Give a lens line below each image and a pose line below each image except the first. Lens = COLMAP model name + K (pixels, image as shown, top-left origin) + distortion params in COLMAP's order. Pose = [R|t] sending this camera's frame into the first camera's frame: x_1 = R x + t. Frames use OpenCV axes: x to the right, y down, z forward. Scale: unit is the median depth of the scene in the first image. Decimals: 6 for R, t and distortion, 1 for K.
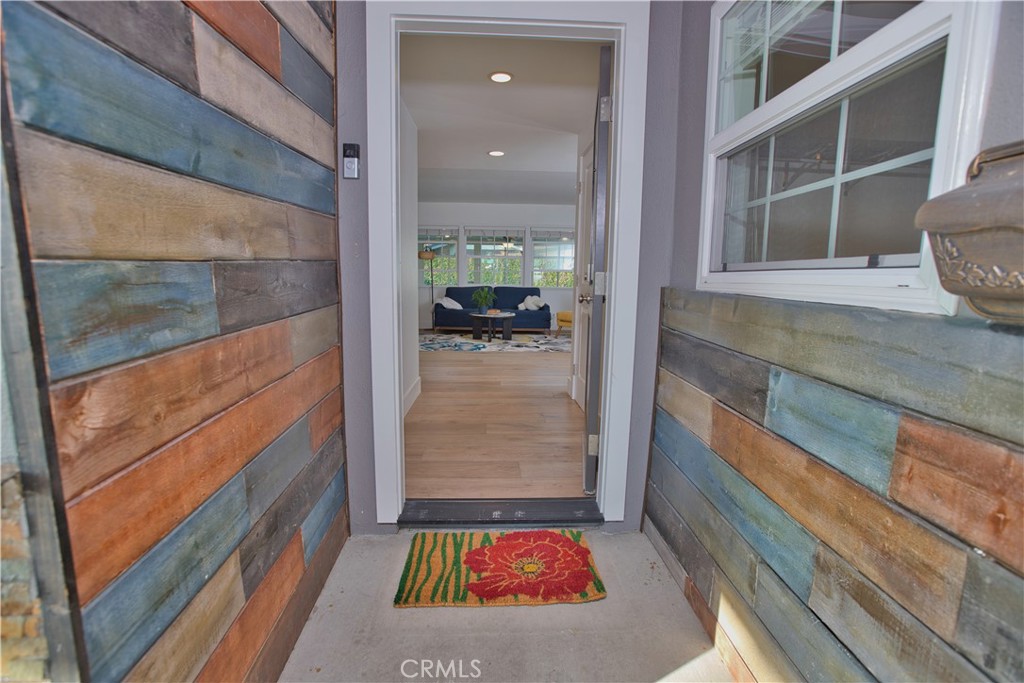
lens RADIAL K [[467.8, 0, 511.0], [0, 467.8, 339.2], [0, 0, 1]] dist [-0.028312, 0.006986]
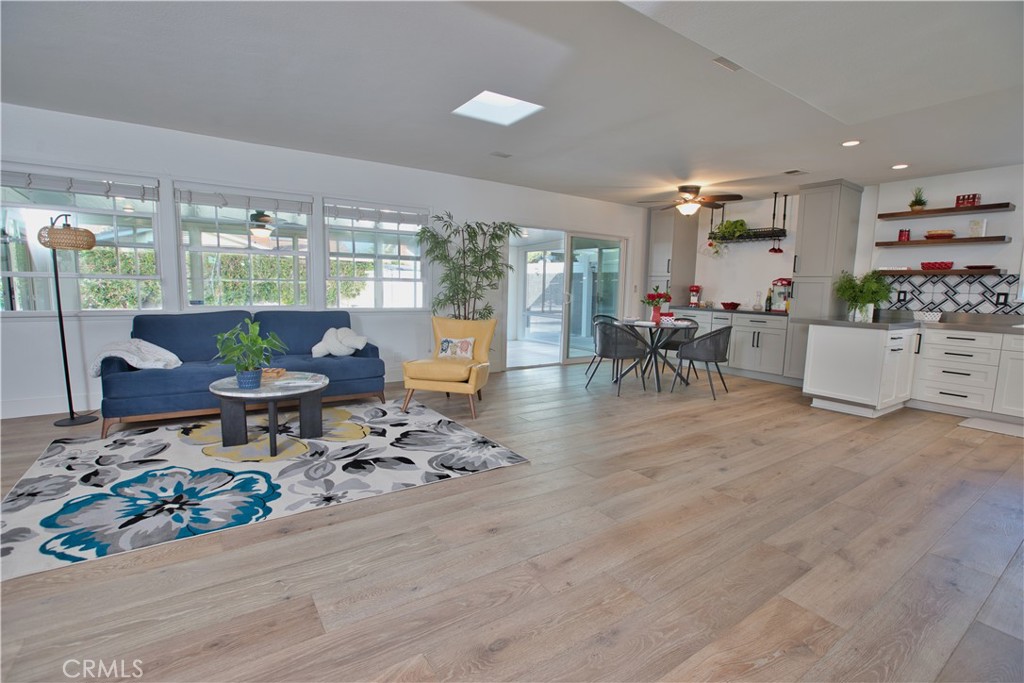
lens RADIAL K [[467.8, 0, 514.3], [0, 467.8, 340.8], [0, 0, 1]] dist [-0.028312, 0.006986]
pose [[0.852299, -0.048256, 0.520825, -0.061672], [0.059764, 0.998198, -0.005314, -0.065189], [-0.519630, 0.035656, 0.853647, 0.453561]]
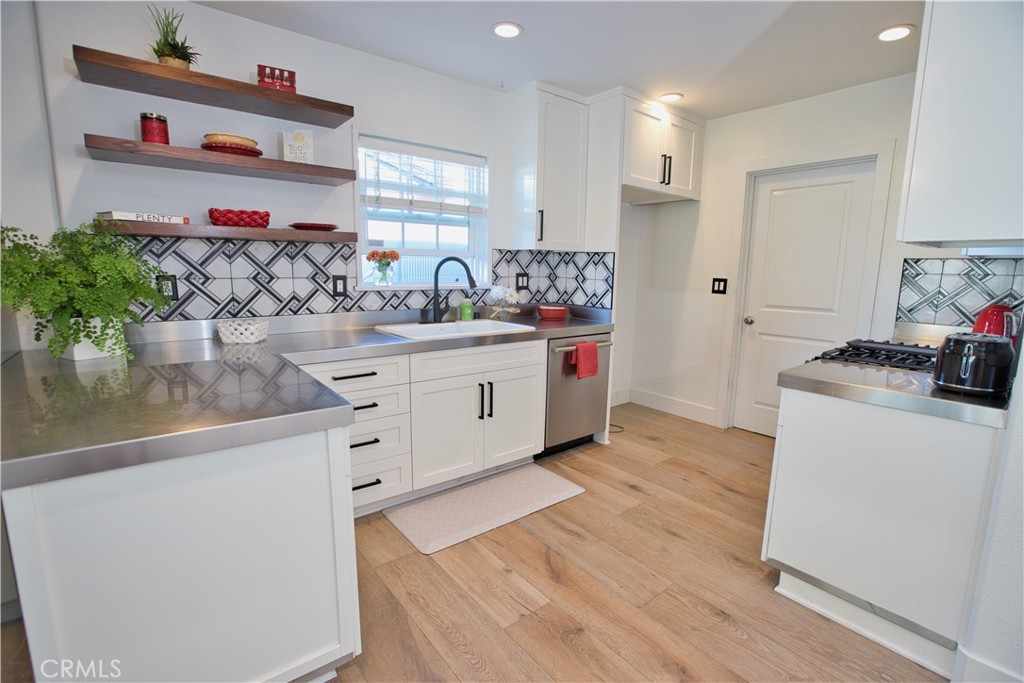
lens RADIAL K [[467.8, 0, 512.1], [0, 467.8, 341.3], [0, 0, 1]] dist [-0.028312, 0.006986]
pose [[-0.575000, -0.149547, 0.804370, 0.343503], [0.094509, 0.964430, 0.246864, -0.109189], [-0.812677, 0.217967, -0.540414, 0.674350]]
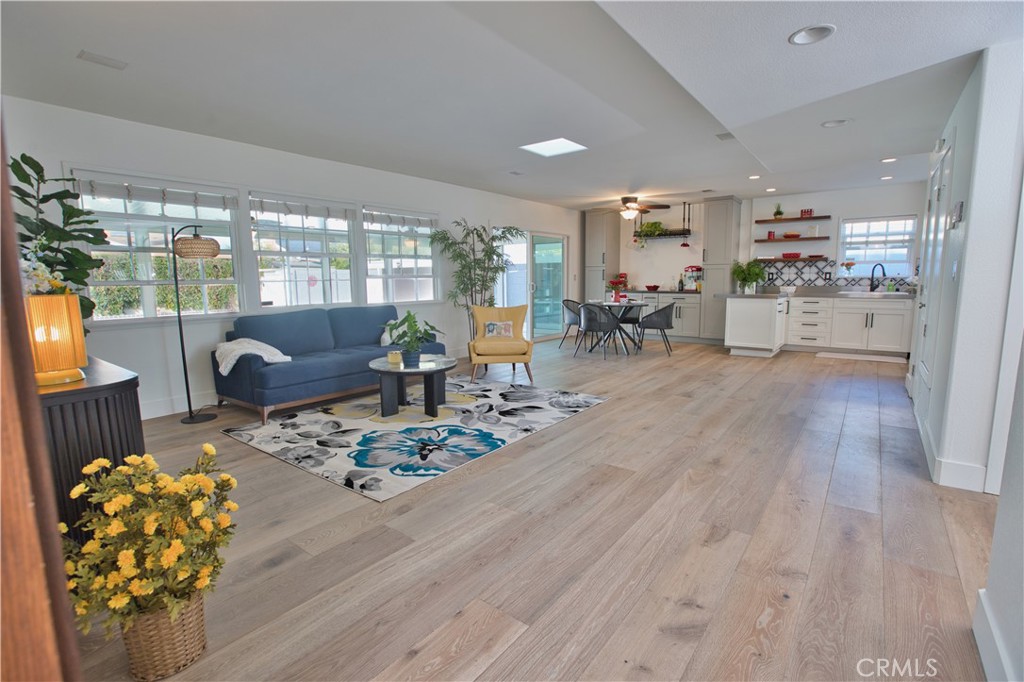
lens RADIAL K [[467.8, 0, 519.2], [0, 467.8, 340.3], [0, 0, 1]] dist [-0.028312, 0.006986]
pose [[0.648575, -0.115666, 0.752311, -0.298231], [0.125978, 0.991067, 0.043768, -0.073606], [-0.750653, 0.066387, 0.657353, 0.483306]]
